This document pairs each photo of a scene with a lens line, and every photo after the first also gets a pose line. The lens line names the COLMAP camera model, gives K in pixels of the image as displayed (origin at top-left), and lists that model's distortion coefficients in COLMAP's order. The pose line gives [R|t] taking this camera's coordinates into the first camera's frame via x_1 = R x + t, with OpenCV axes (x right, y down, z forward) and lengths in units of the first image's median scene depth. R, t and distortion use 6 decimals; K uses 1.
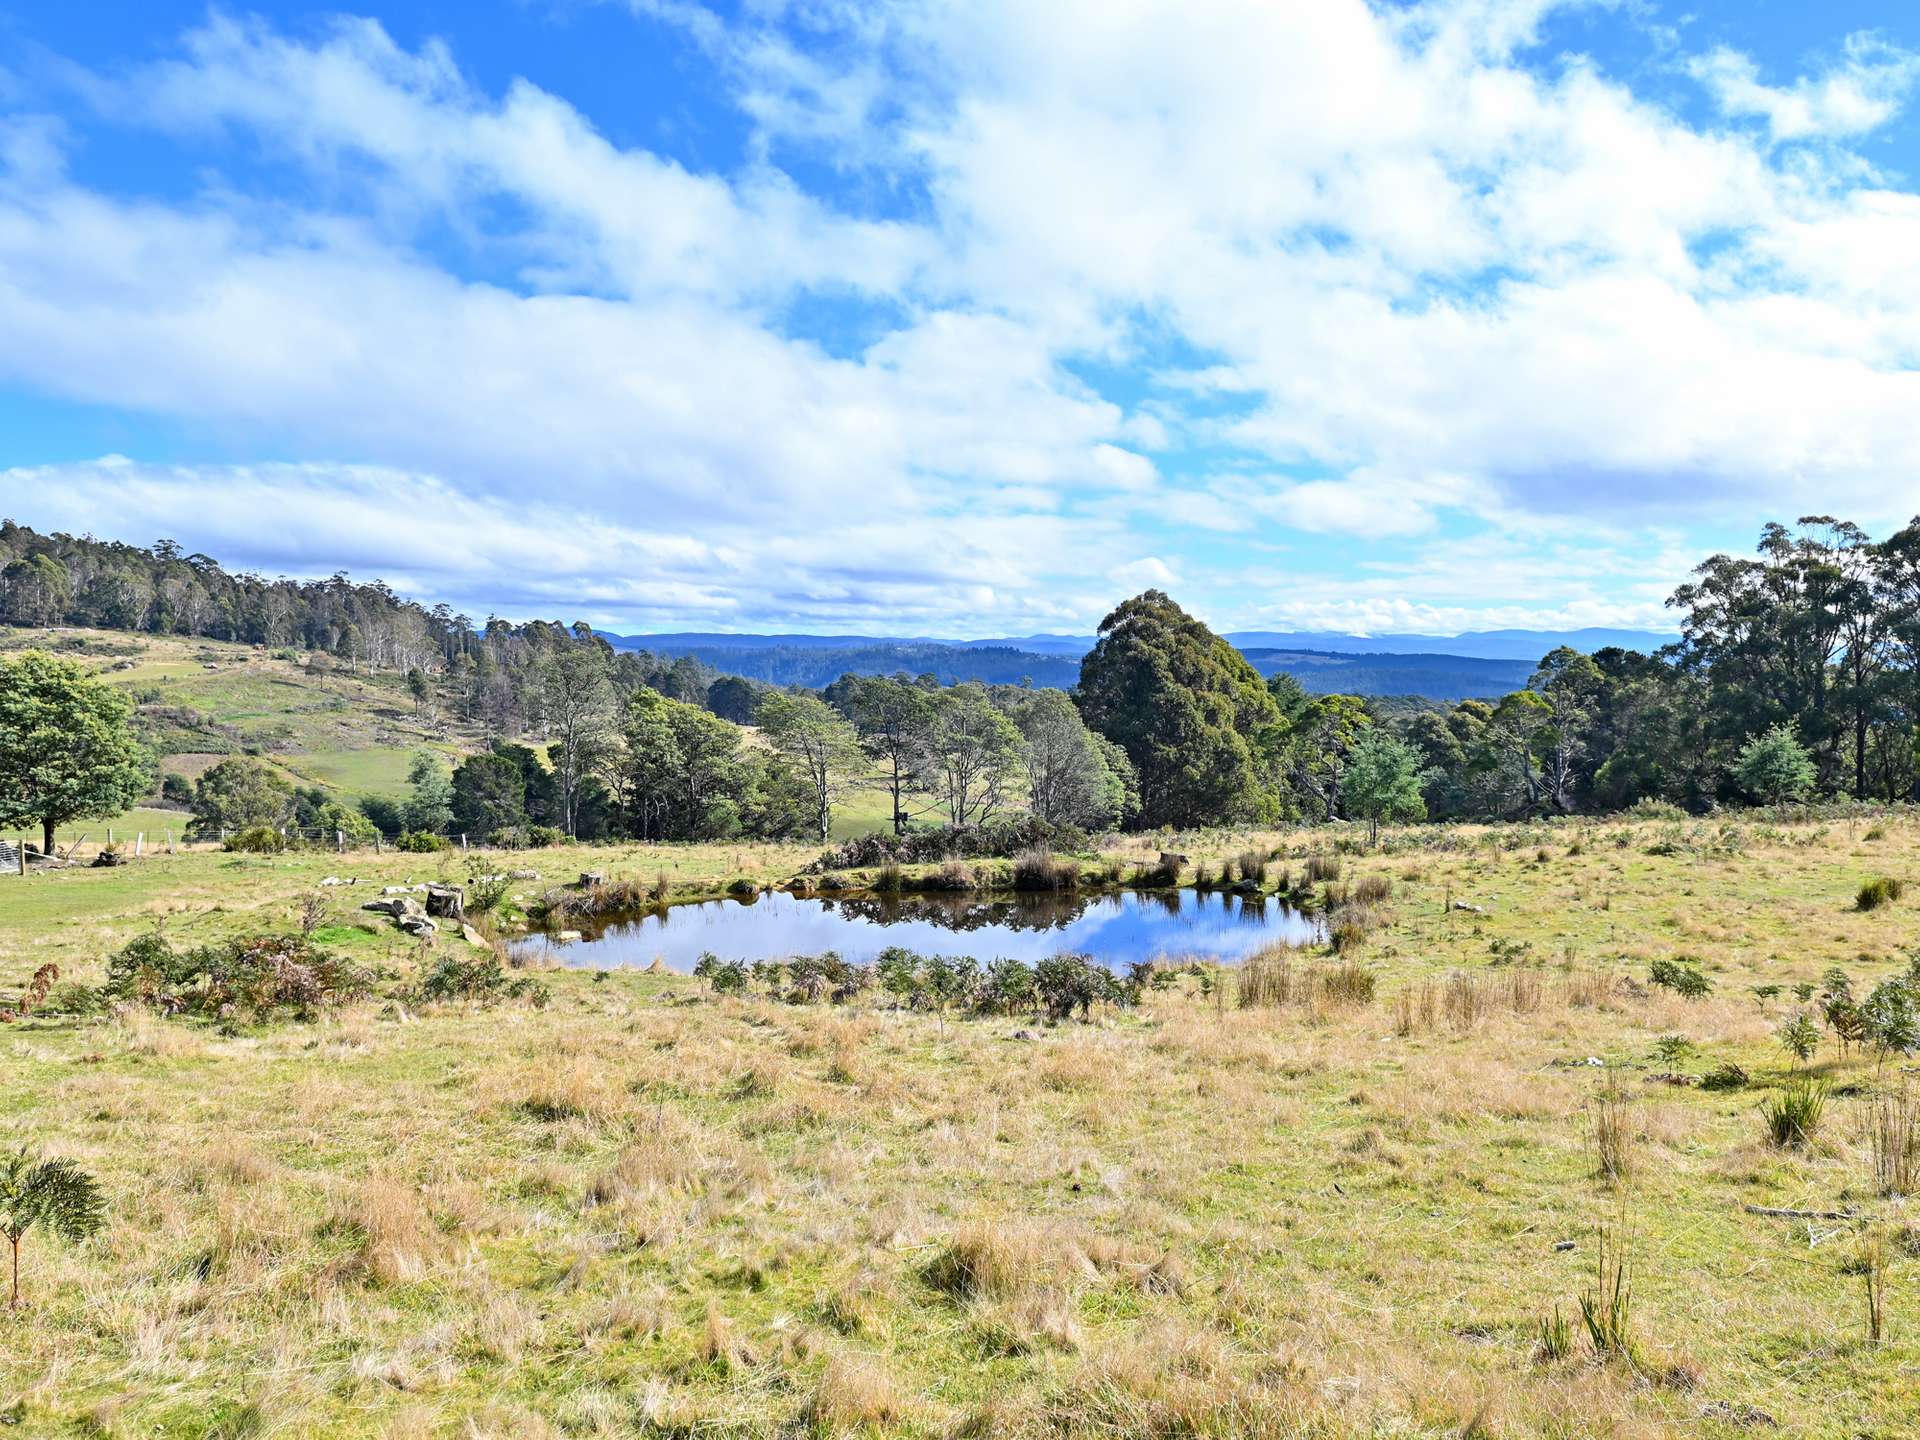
lens RADIAL K [[1478.8, 0, 951.3], [0, 1478.8, 722.3], [0, 0, 1]] dist [0.002528, -0.023356]
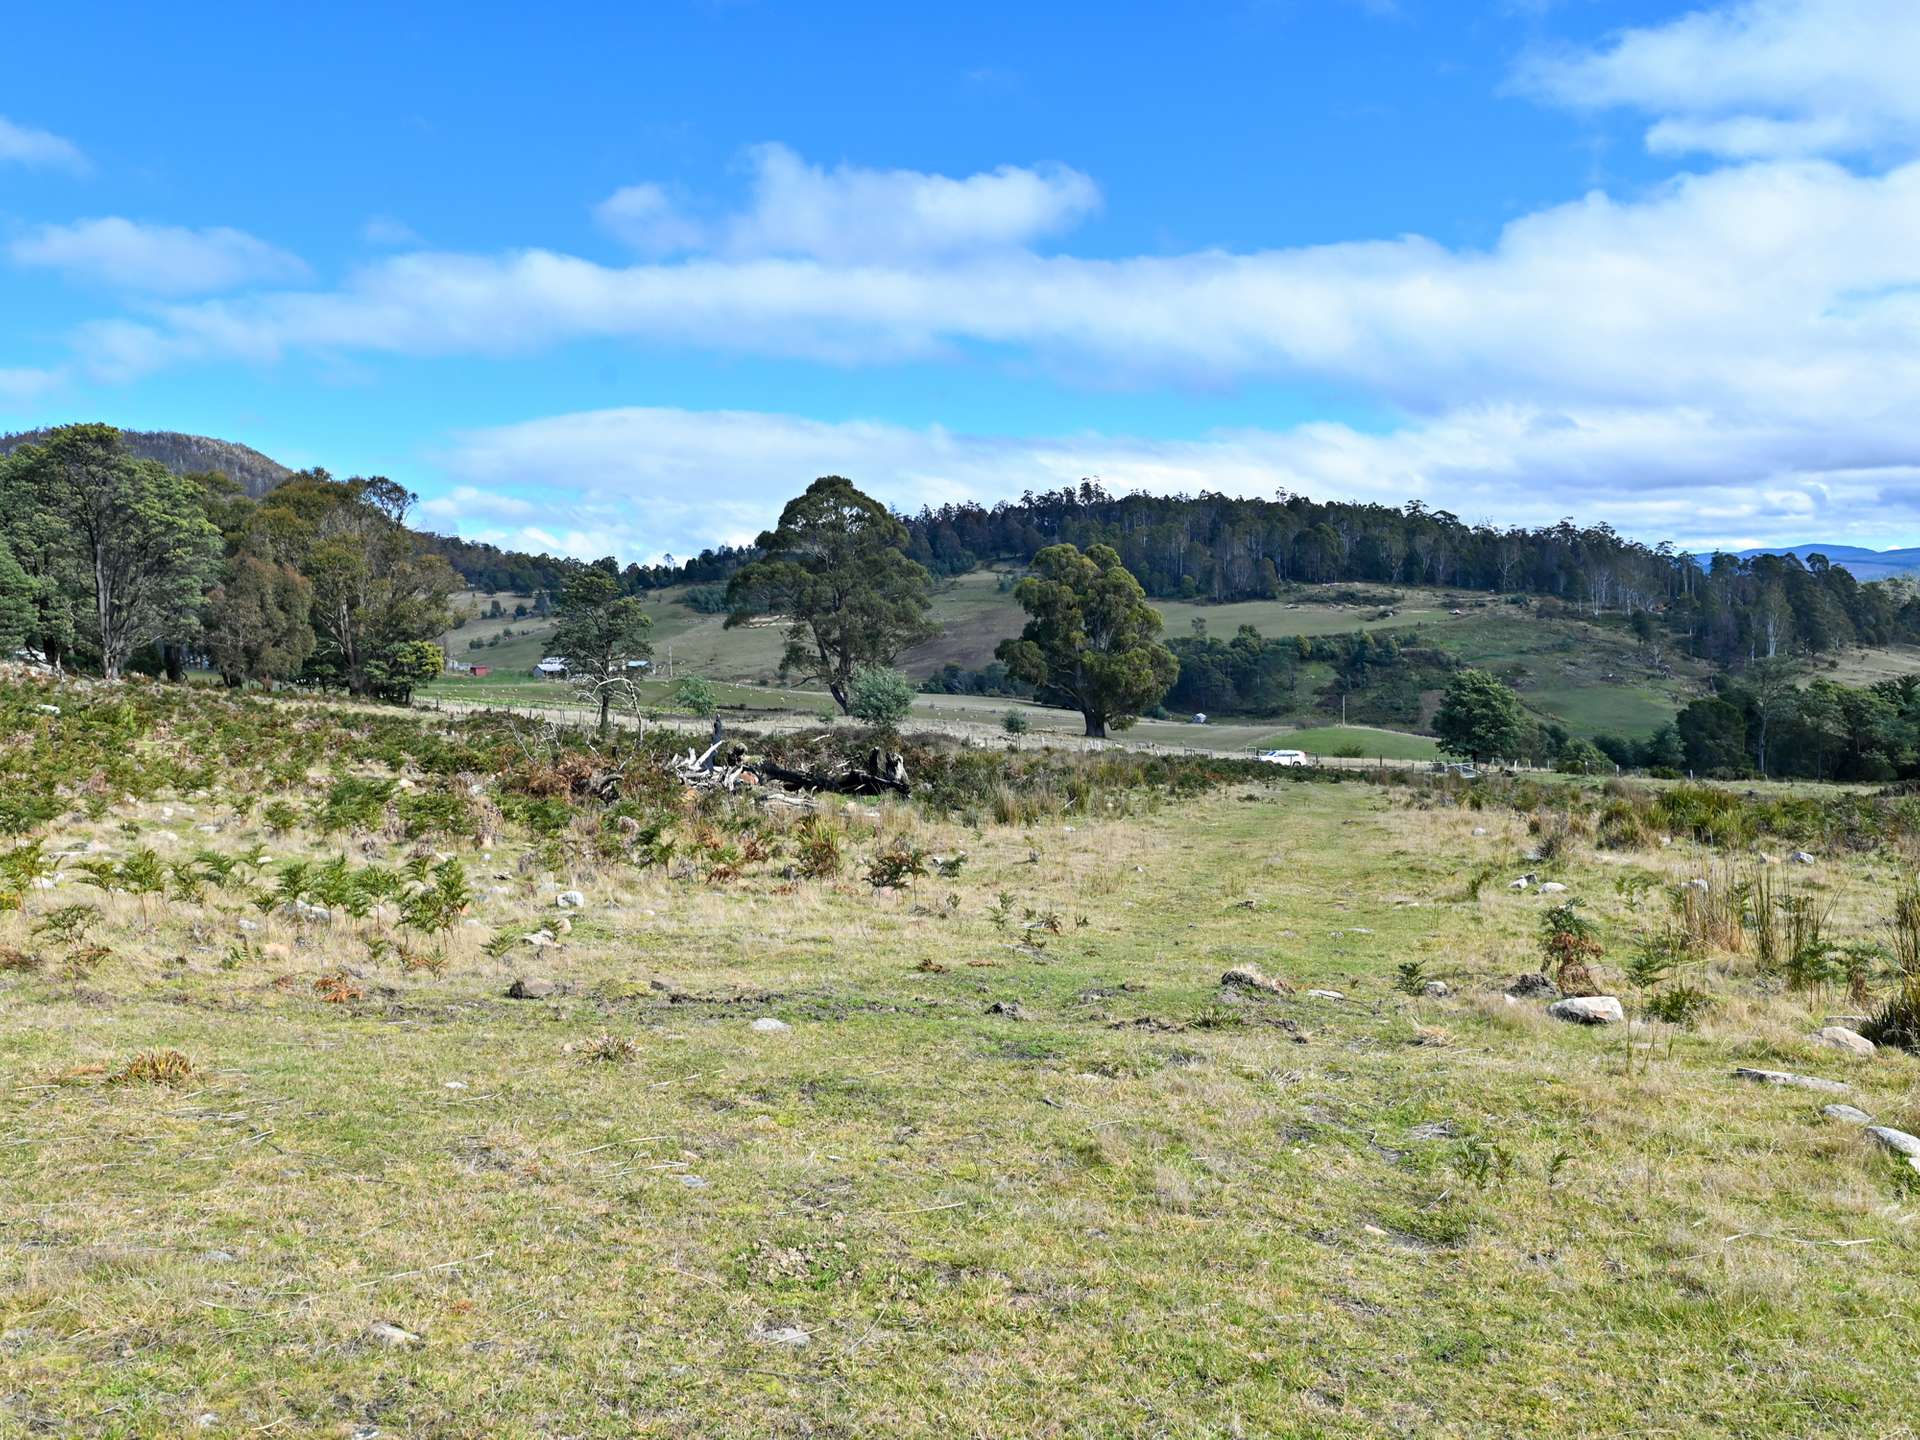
lens RADIAL K [[1478.8, 0, 962.1], [0, 1478.8, 719.9], [0, 0, 1]] dist [0.002528, -0.023356]
pose [[0.715641, 0.027209, -0.697938, 0.127436], [0.005212, 0.999005, 0.044290, -0.030731], [0.698449, -0.035333, 0.714787, -0.400734]]
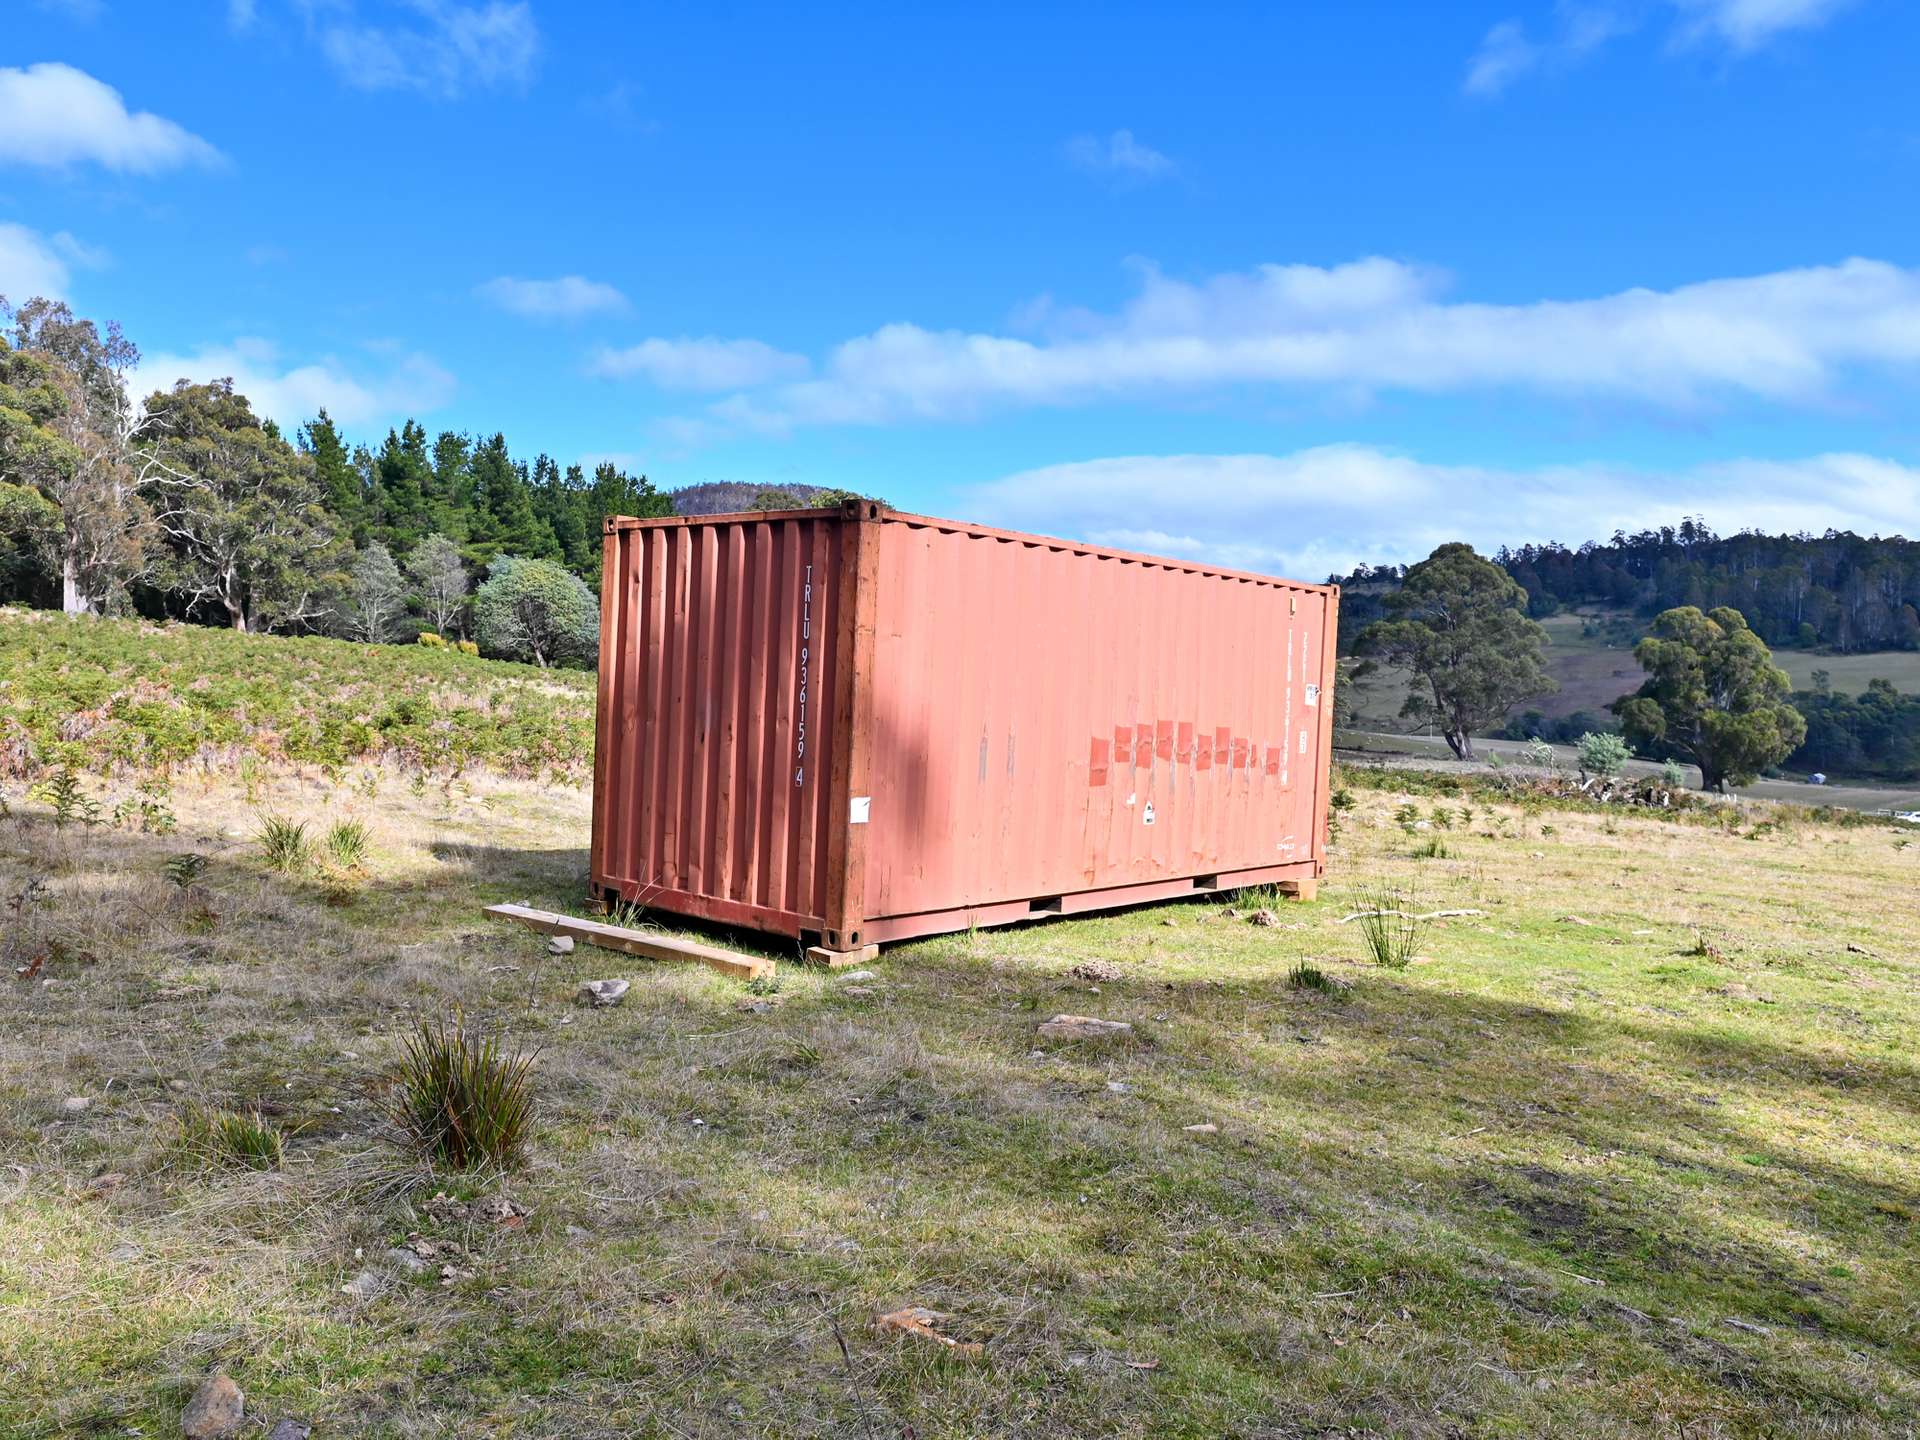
lens RADIAL K [[1478.8, 0, 962.1], [0, 1478.8, 725.6], [0, 0, 1]] dist [0.002528, -0.023356]
pose [[0.419077, 0.034236, -0.907305, 0.252679], [-0.022750, 0.999371, 0.027202, -0.040357], [0.907666, 0.009242, 0.419592, -0.600456]]
